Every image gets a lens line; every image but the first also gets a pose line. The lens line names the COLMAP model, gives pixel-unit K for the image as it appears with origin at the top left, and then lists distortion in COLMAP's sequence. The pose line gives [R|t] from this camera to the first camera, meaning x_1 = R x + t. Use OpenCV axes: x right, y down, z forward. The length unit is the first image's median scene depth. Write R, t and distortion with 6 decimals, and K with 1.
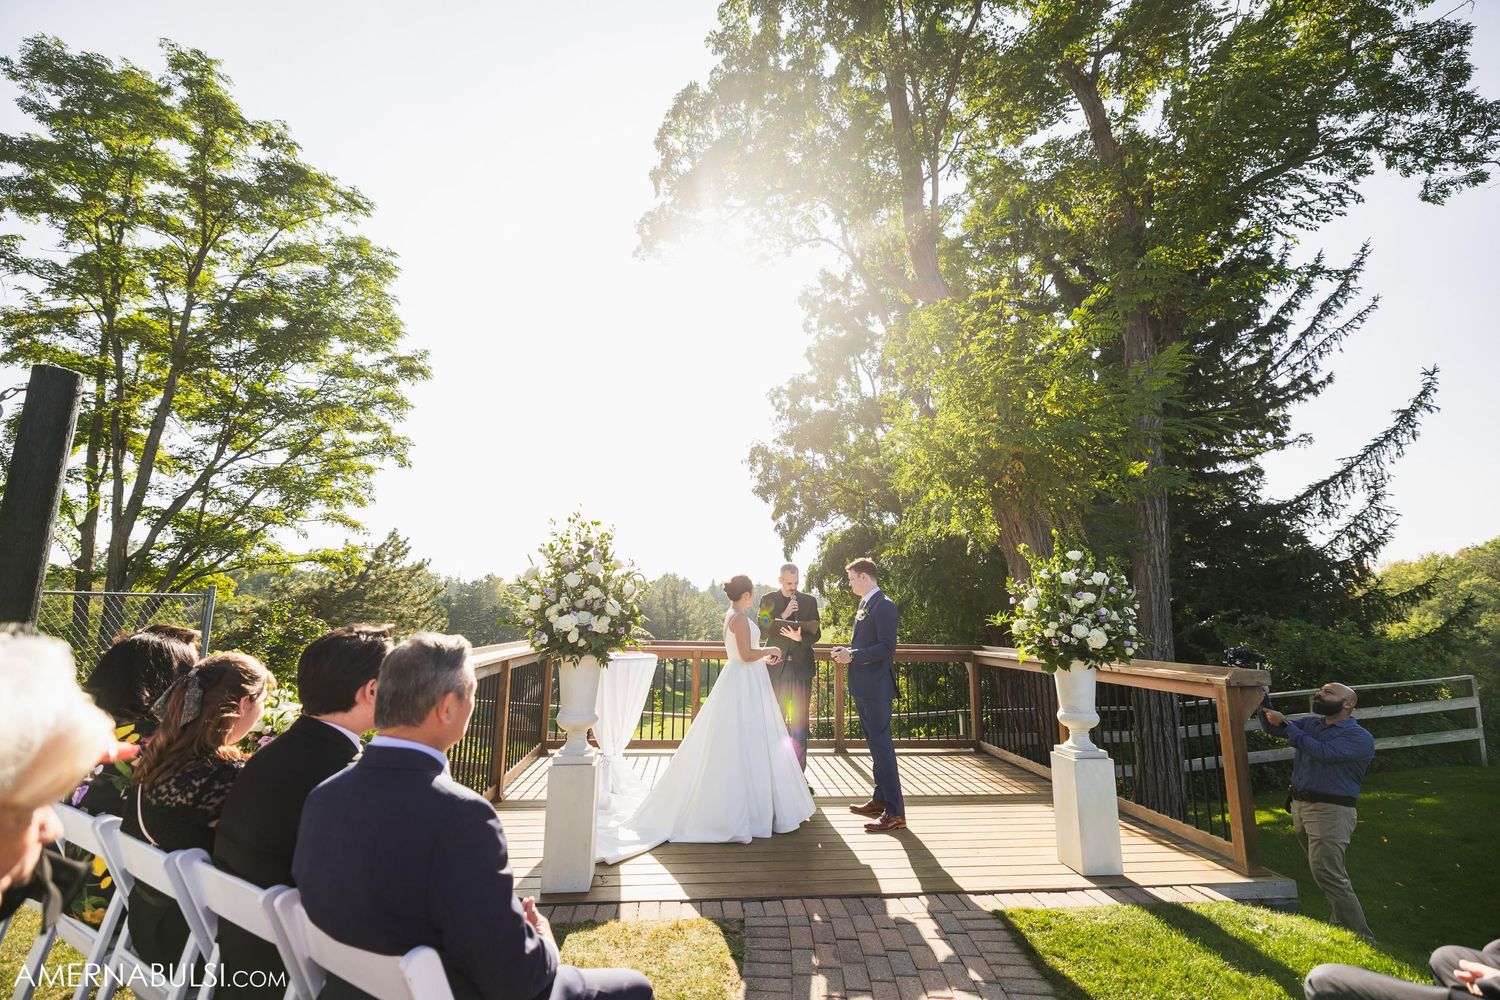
lens RADIAL K [[653.6, 0, 747.3], [0, 653.6, 507.3], [0, 0, 1]] dist [0.004182, 0.000170]
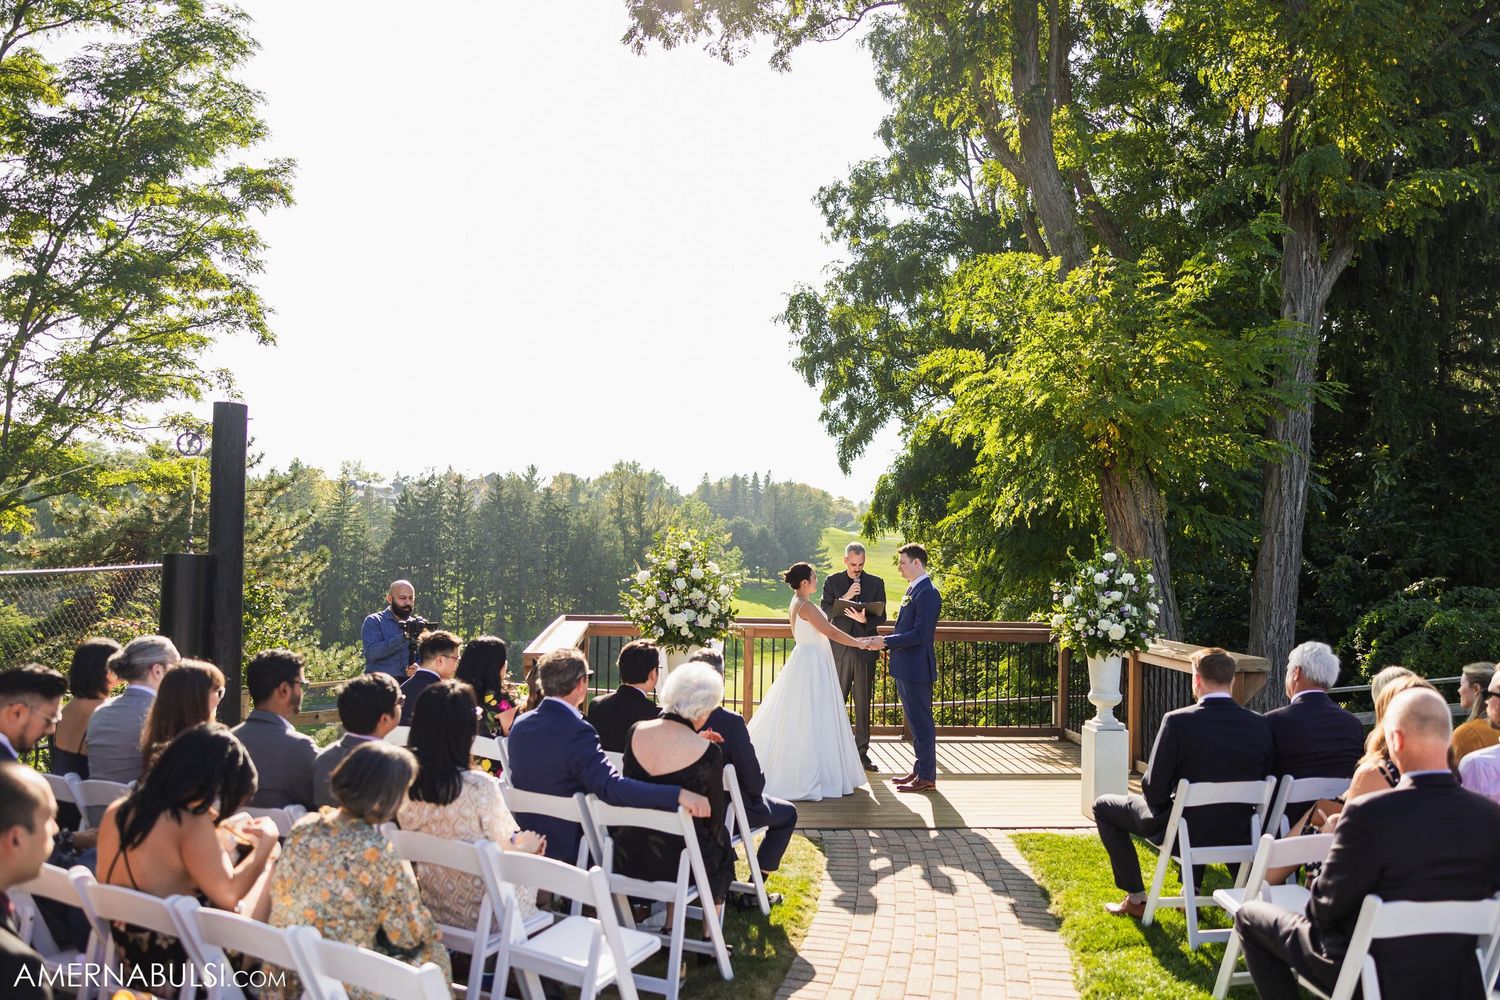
lens RADIAL K [[1232.0, 0, 763.1], [0, 1232.0, 503.0], [0, 0, 1]] dist [0.026922, -0.014591]
pose [[0.999992, 0.003345, -0.002013, -0.098287], [-0.003037, 0.990480, 0.137627, -0.320874], [0.002454, -0.137620, 0.990482, -1.130505]]
